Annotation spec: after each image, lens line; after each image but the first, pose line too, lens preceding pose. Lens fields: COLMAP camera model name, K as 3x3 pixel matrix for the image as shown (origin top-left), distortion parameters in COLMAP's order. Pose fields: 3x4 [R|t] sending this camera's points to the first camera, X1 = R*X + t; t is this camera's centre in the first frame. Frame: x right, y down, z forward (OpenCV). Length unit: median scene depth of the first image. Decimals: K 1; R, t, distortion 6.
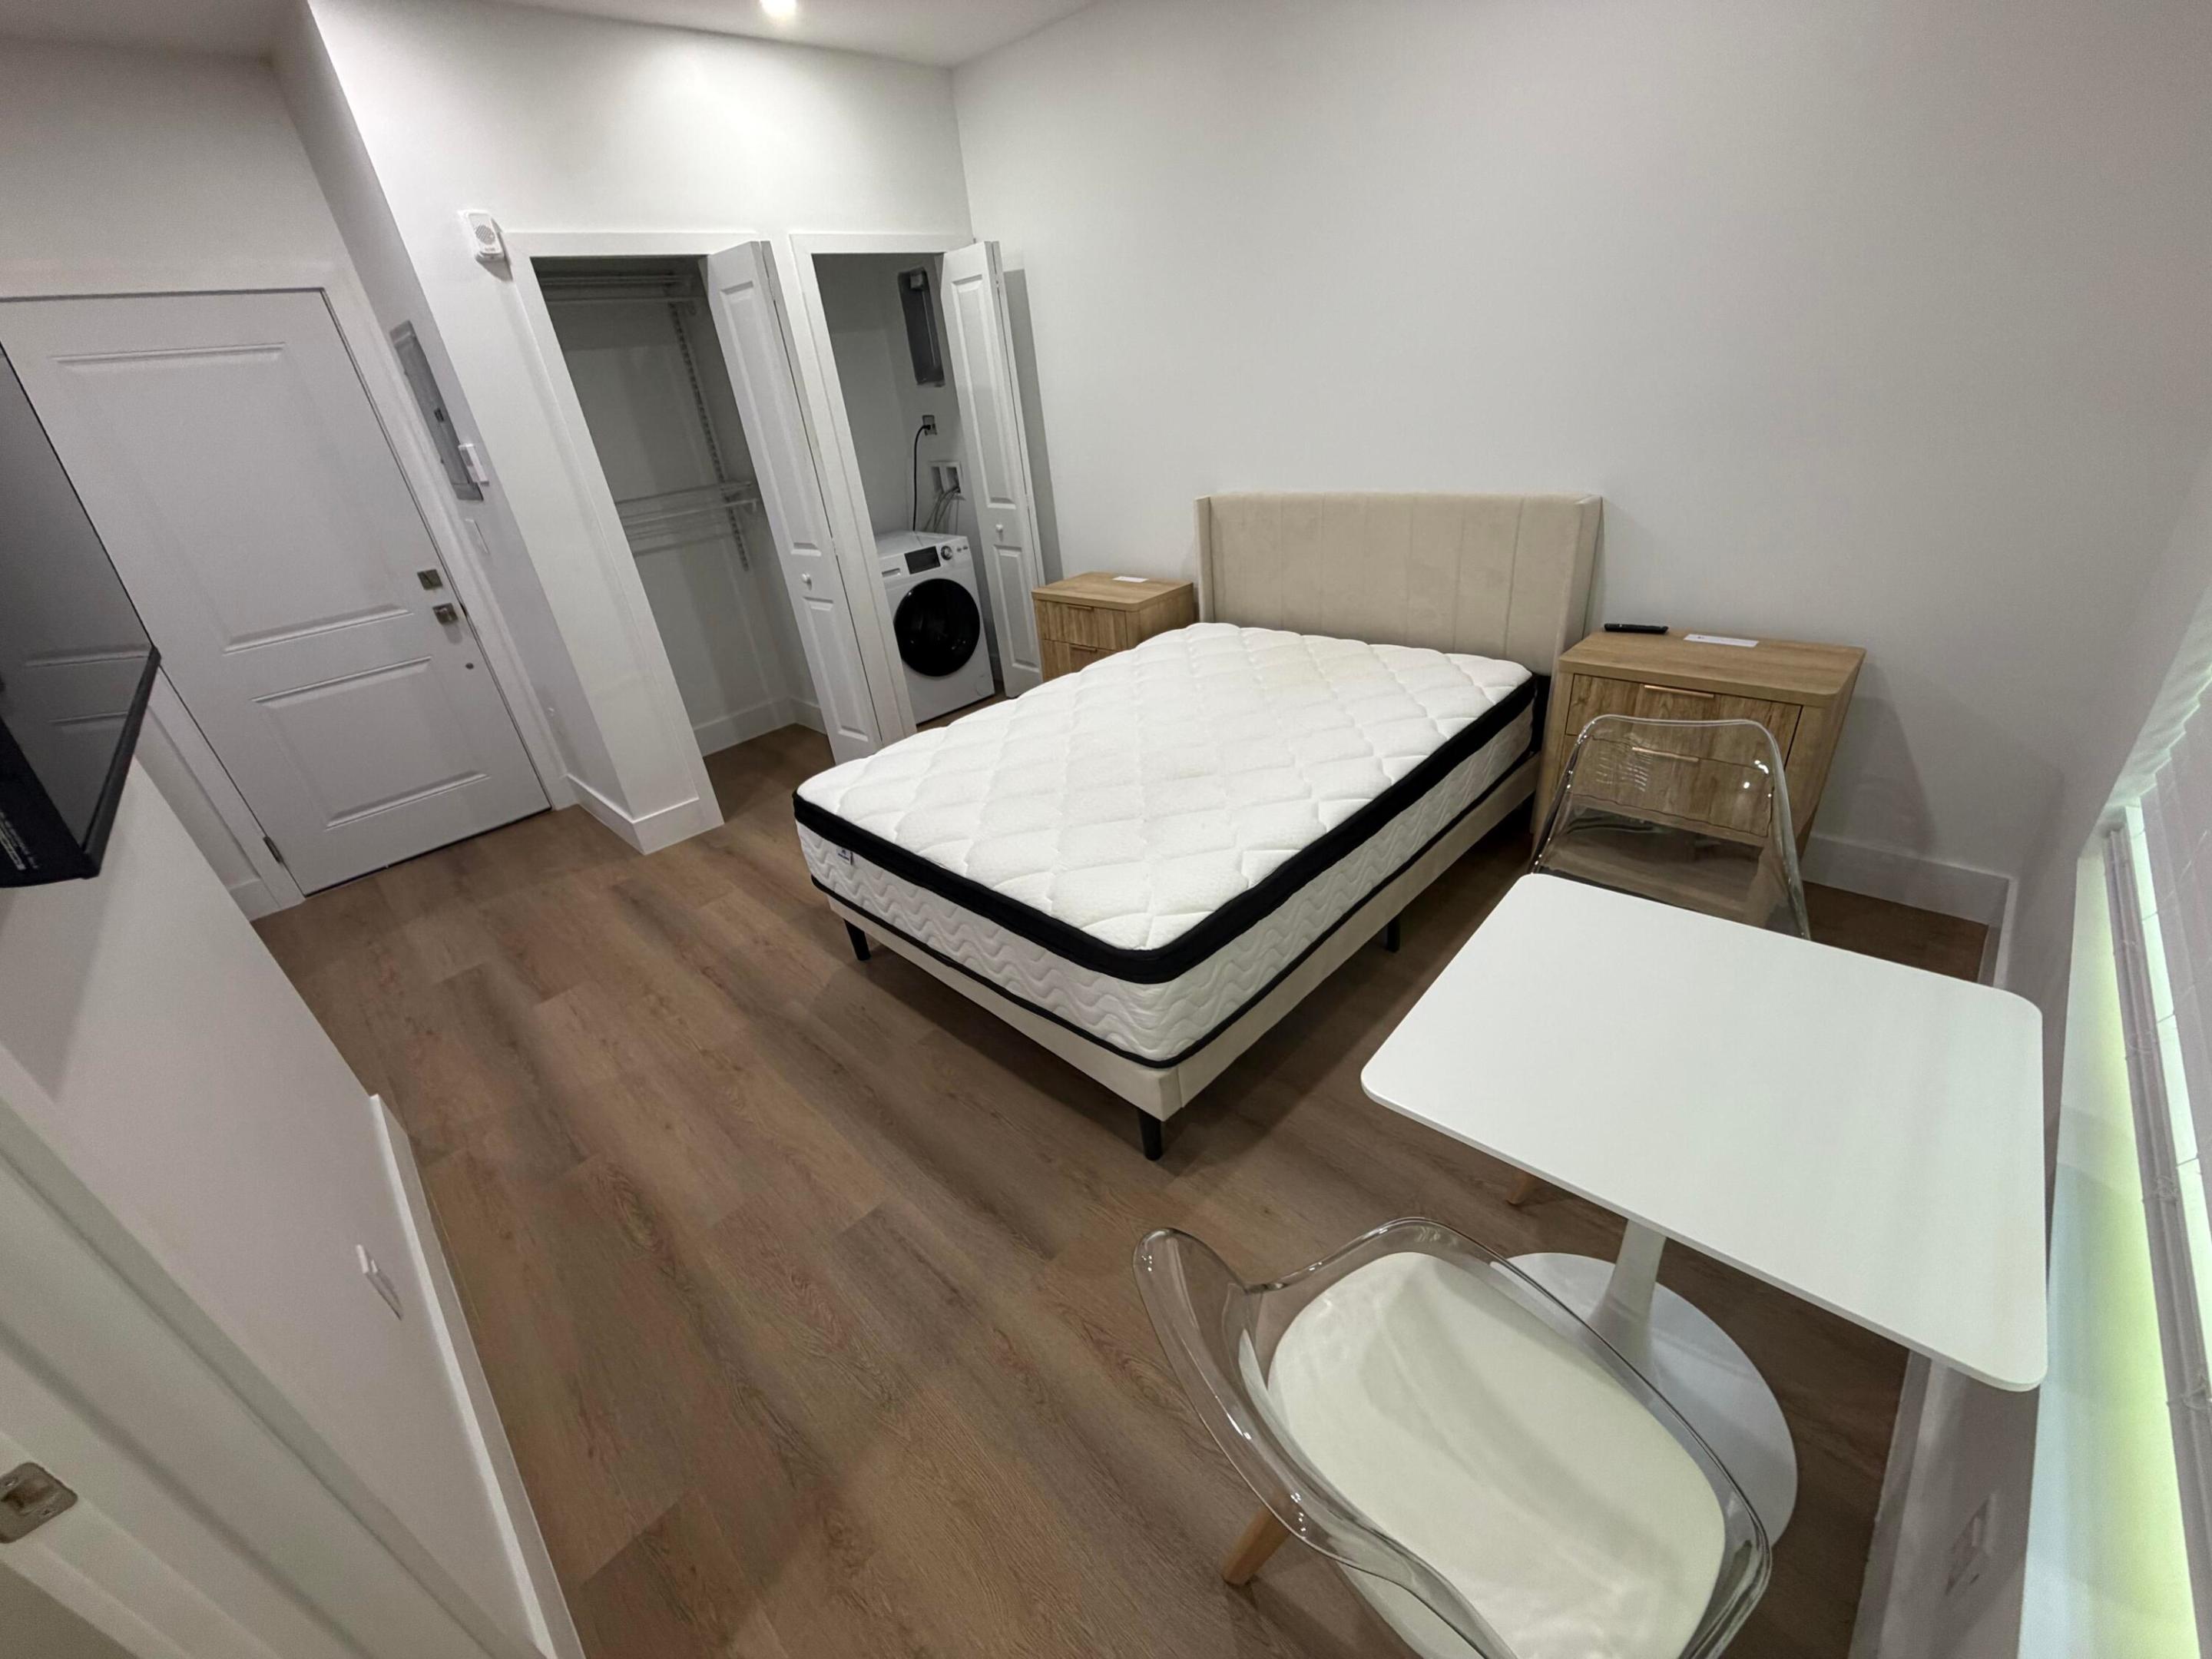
lens RADIAL K [[875.9, 0, 1101.4], [0, 875.9, 828.1], [0, 0, 1]] dist [-0.002805, -0.000212]
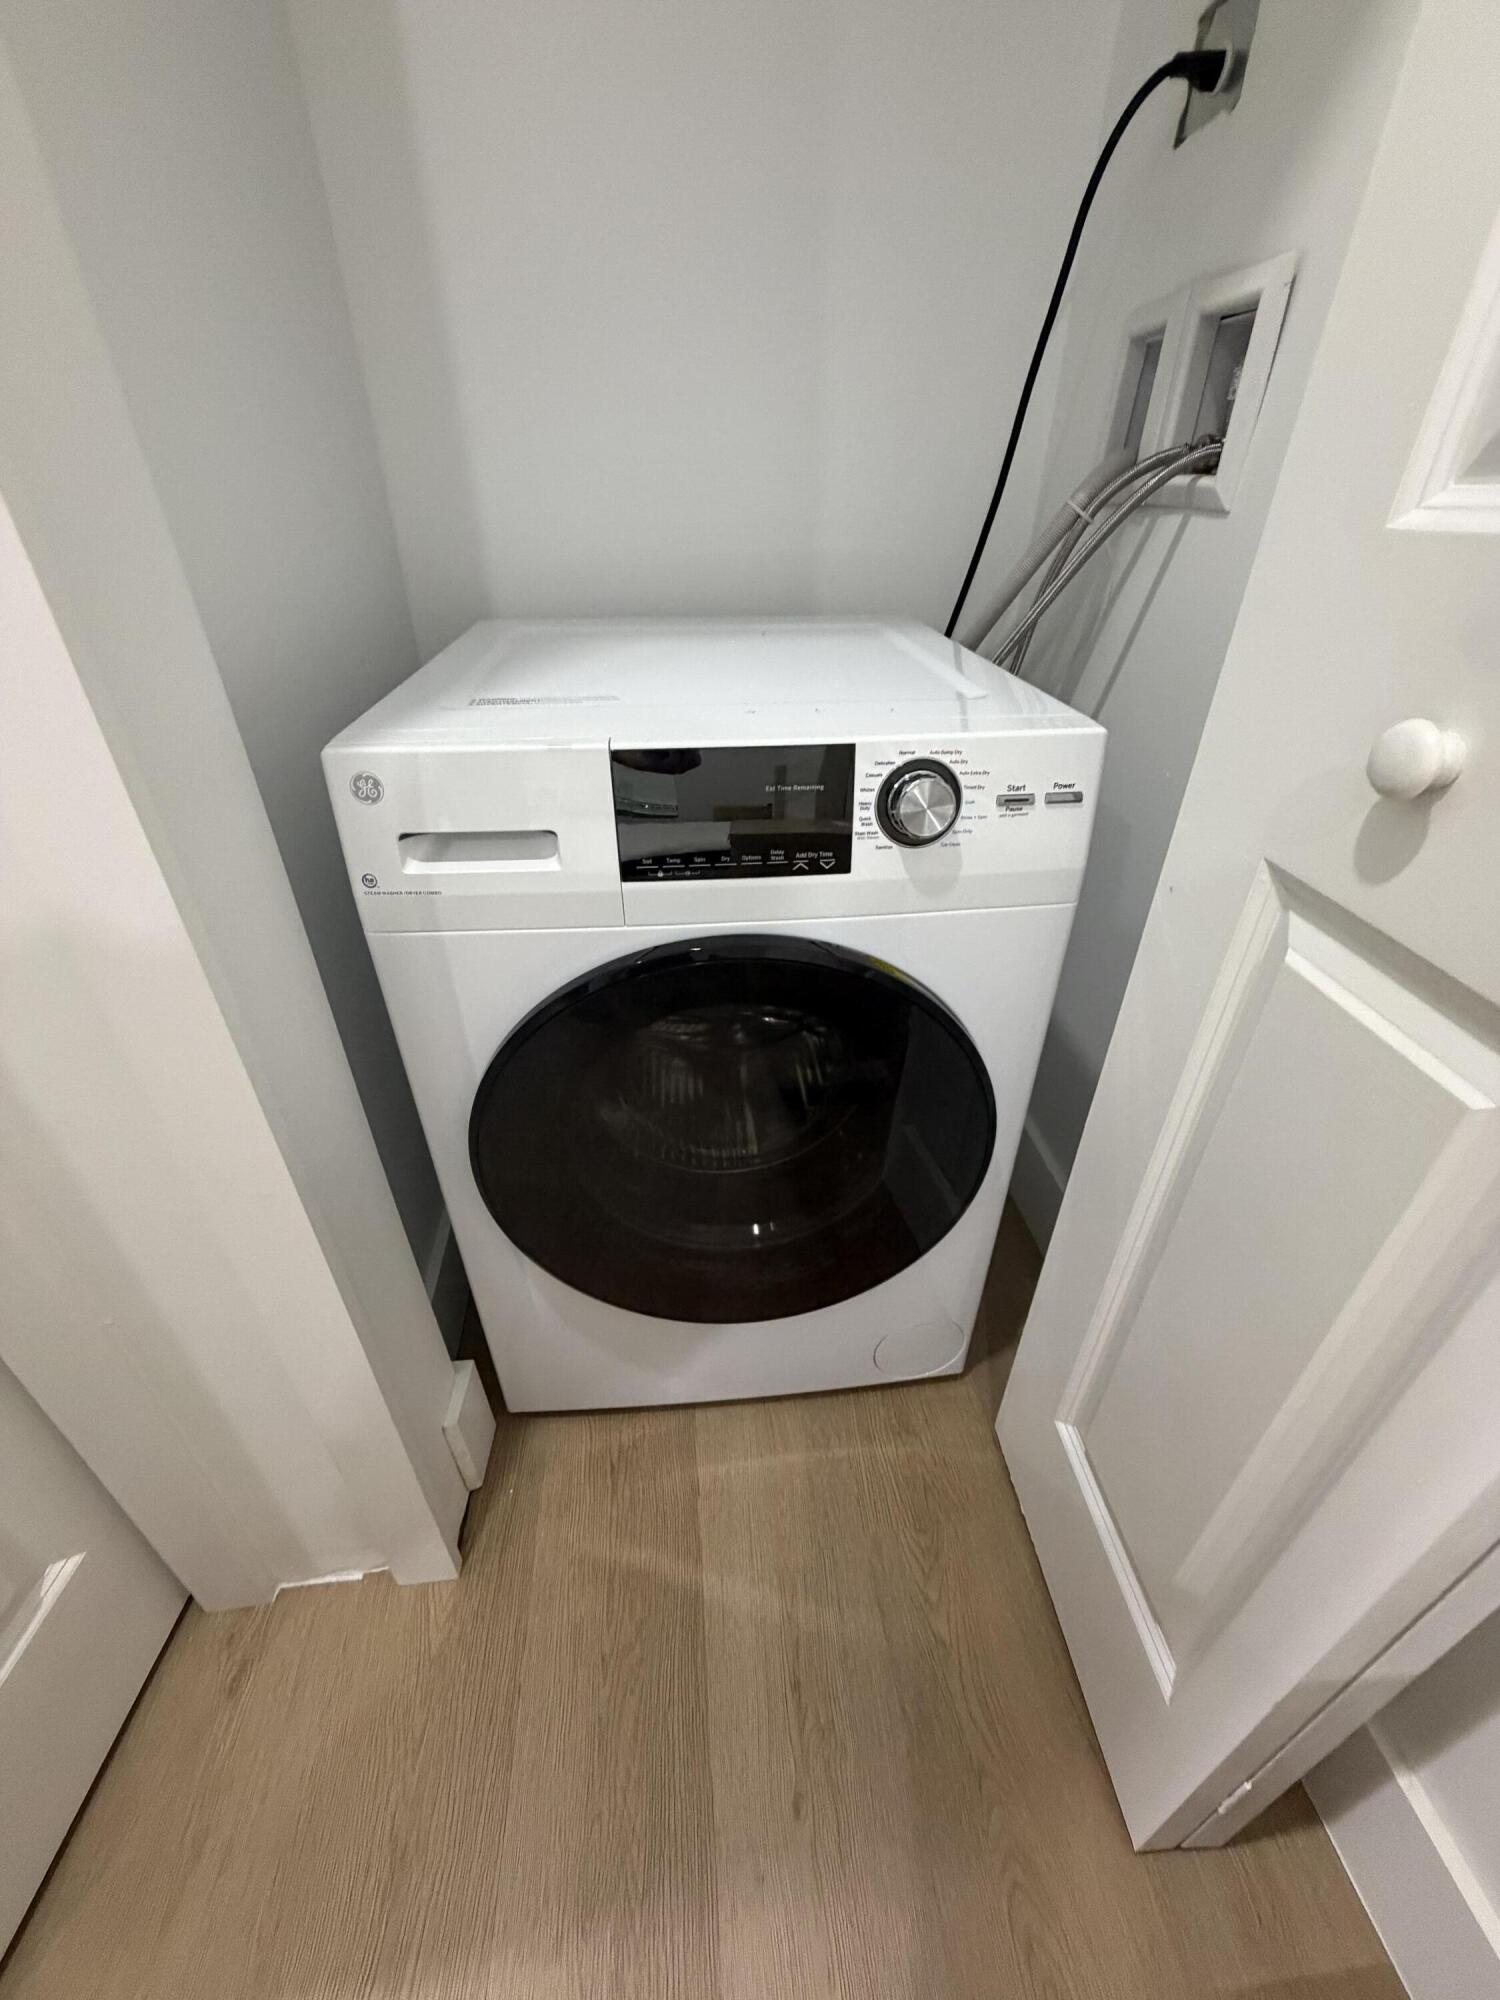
lens RADIAL K [[791.9, 0, 750.0], [0, 791.9, 1000.0], [0, 0, 1]] dist [-0.002805, -0.000212]
pose [[0.766793, 0.426577, -0.479647, -0.175692], [-0.368088, 0.904384, 0.215871, -0.454365], [0.525871, 0.011024, 0.850493, 1.299960]]
